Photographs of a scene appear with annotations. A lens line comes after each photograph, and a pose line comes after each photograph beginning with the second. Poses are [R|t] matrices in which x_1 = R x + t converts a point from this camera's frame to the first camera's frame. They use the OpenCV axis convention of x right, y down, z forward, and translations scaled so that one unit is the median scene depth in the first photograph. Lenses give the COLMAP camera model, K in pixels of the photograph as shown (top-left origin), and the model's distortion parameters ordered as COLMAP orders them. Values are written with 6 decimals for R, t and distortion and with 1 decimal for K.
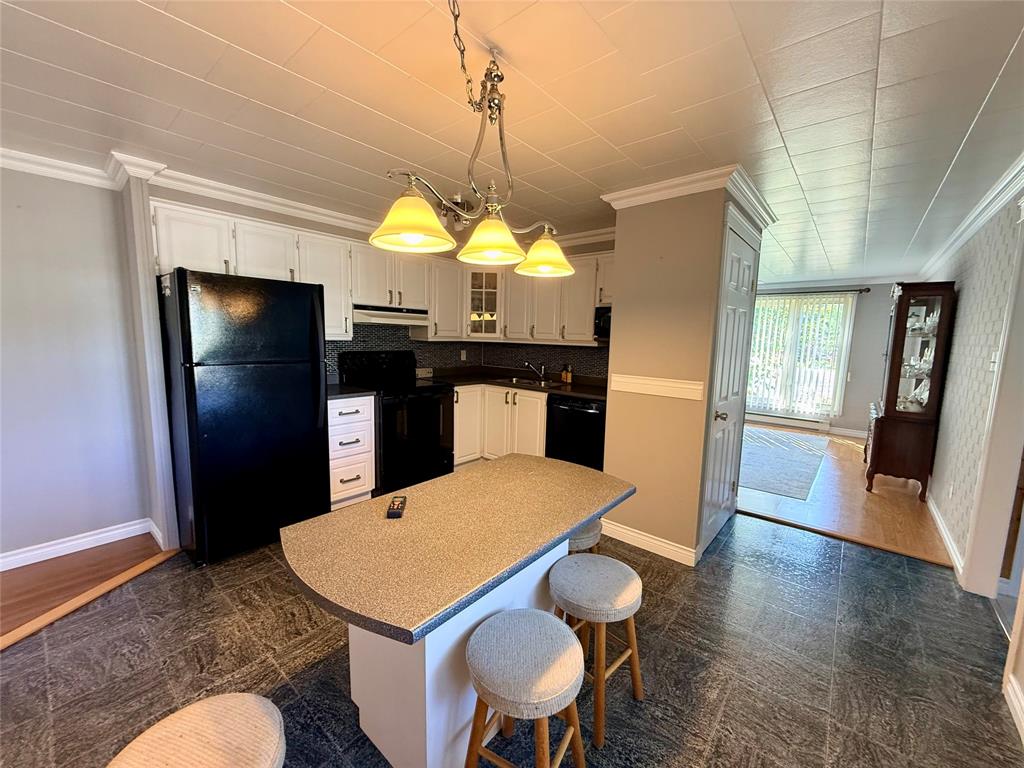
lens RADIAL K [[406.9, 0, 512.0], [0, 406.9, 384.0], [0, 0, 1]] dist [-0.000716, 0.000033]
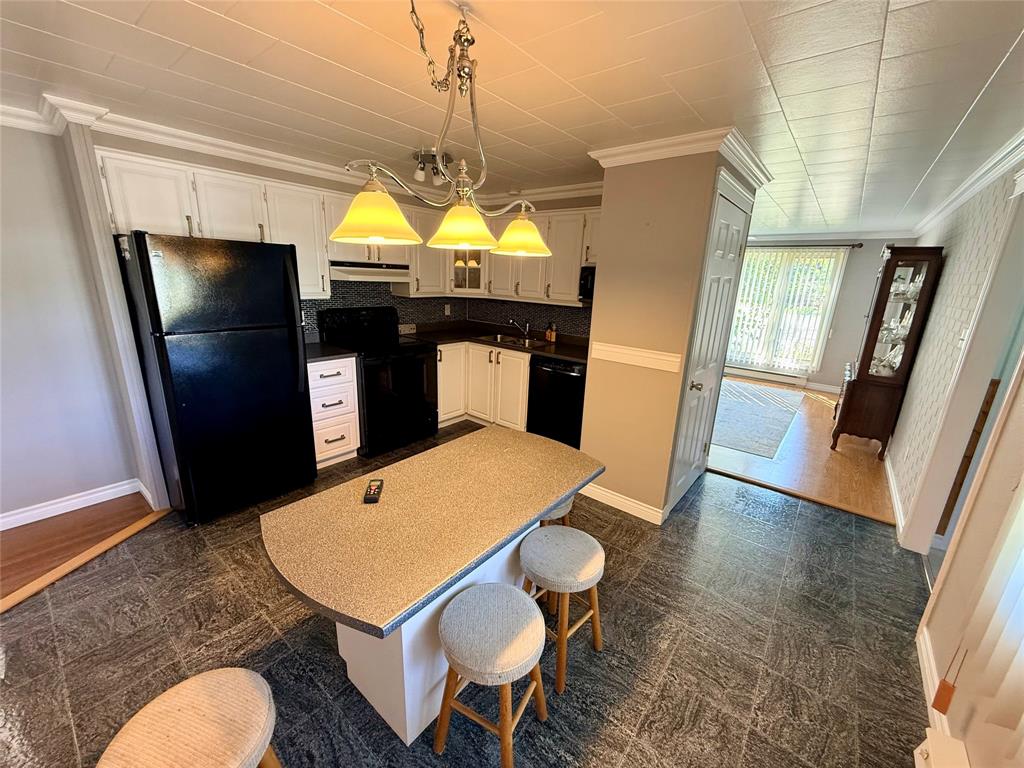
lens RADIAL K [[406.9, 0, 512.0], [0, 406.9, 384.0], [0, 0, 1]] dist [-0.000716, 0.000033]
pose [[0.999631, 0.008530, 0.025787, 0.023044], [-0.012157, 0.989511, 0.143943, -0.067836], [-0.024289, -0.144204, 0.989250, -0.000616]]
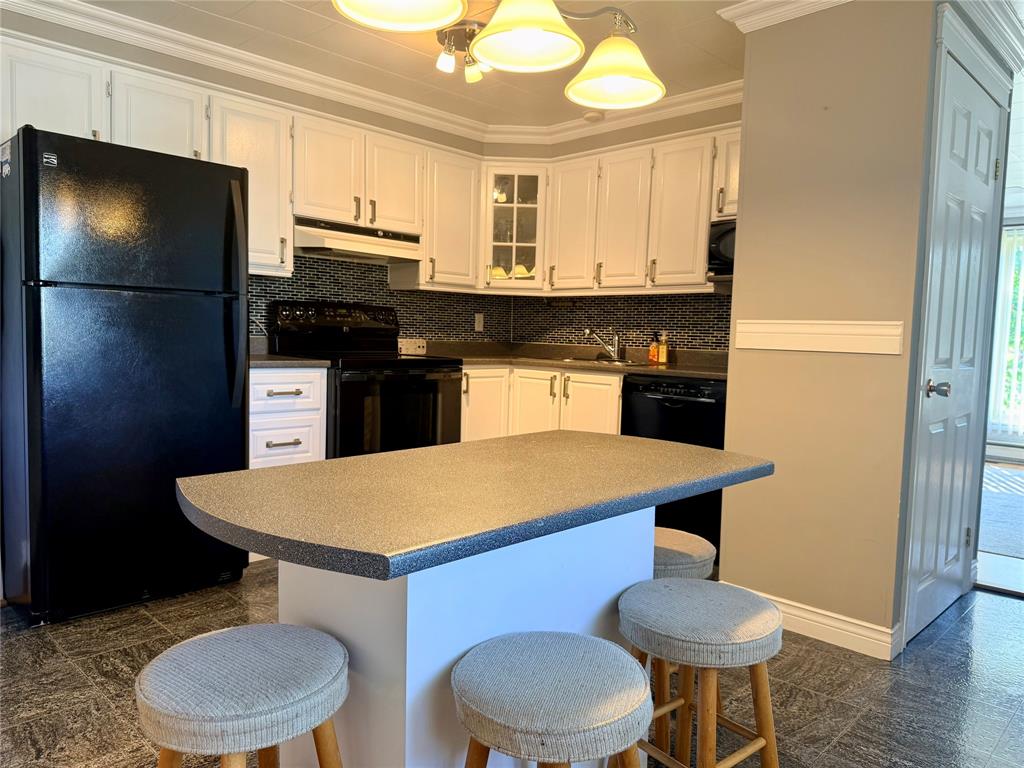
lens RADIAL K [[725.9, 0, 512.2], [0, 725.9, 388.7], [0, 0, 1]] dist [0.041756, -0.046119]
pose [[0.997304, 0.009866, -0.072714, 0.007444], [-0.013222, 0.998862, -0.045814, 0.130244], [0.072179, 0.046652, 0.996300, -0.036495]]
